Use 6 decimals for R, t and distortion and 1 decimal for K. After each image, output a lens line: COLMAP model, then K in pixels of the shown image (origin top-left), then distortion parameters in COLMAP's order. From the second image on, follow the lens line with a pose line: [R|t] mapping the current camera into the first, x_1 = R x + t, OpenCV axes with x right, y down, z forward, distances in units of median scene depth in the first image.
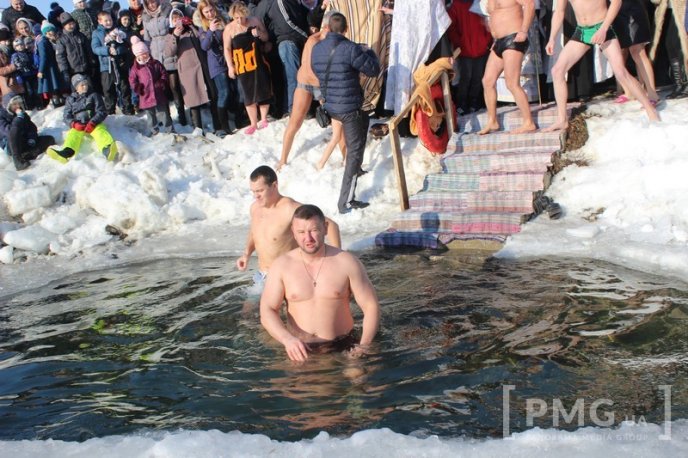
lens RADIAL K [[764.9, 0, 344.0], [0, 764.9, 229.0], [0, 0, 1]] dist [-0.107206, 0.010630]
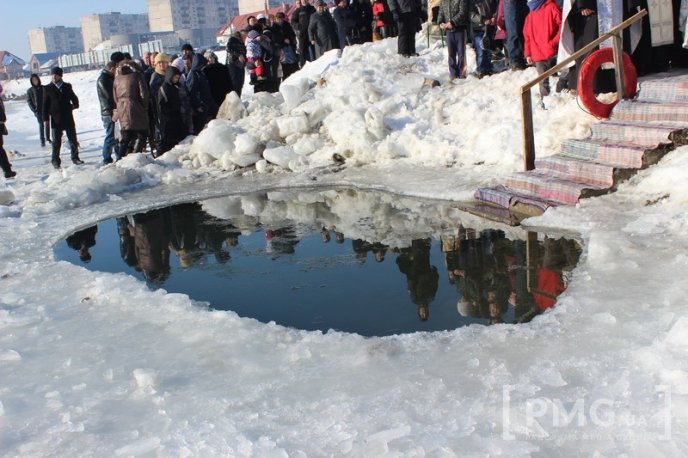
lens RADIAL K [[764.9, 0, 344.0], [0, 764.9, 229.0], [0, 0, 1]] dist [-0.107206, 0.010630]
pose [[0.795560, 0.169682, -0.581629, 0.438333], [-0.115523, 0.984853, 0.129303, -0.044903], [0.594759, -0.035677, 0.803112, 0.011778]]
